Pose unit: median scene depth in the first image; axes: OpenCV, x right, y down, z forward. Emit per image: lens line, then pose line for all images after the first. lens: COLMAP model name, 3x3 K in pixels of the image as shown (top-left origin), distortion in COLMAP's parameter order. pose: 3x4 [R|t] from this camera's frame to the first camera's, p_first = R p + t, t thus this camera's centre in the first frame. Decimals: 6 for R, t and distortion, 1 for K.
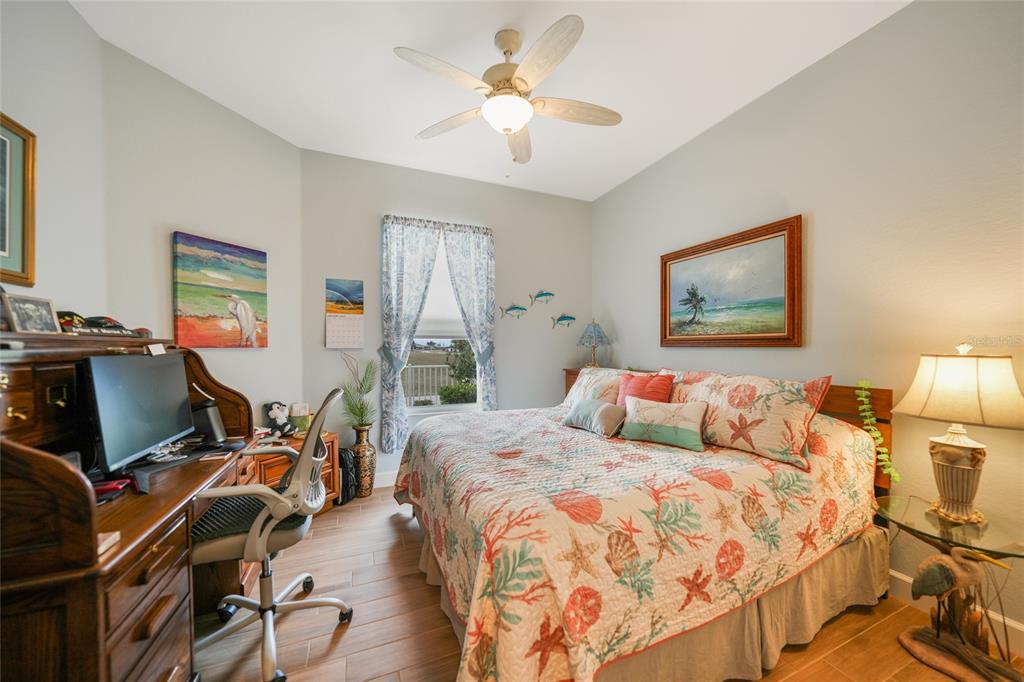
lens RADIAL K [[358.7, 0, 510.9], [0, 358.7, 346.9], [0, 0, 1]] dist [-0.022961, 0.004762]
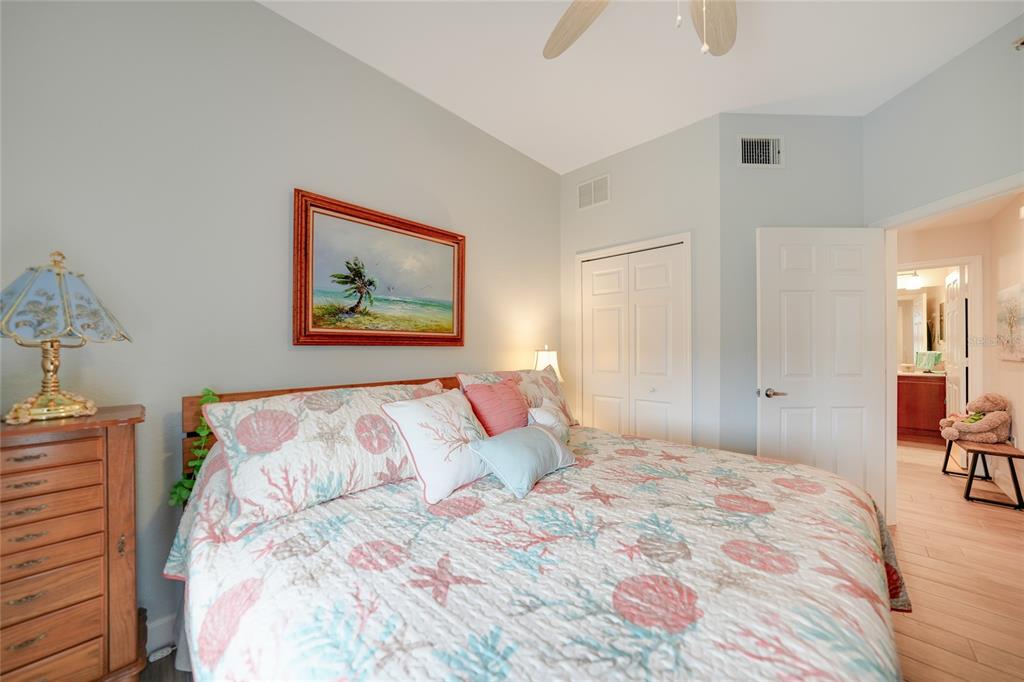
lens RADIAL K [[358.7, 0, 508.3], [0, 358.7, 344.7], [0, 0, 1]] dist [-0.022961, 0.004762]
pose [[-0.383472, 0.009612, 0.923503, -0.281040], [0.001570, 0.999951, -0.009756, 0.006267], [-0.923551, -0.002291, -0.383468, 1.039482]]
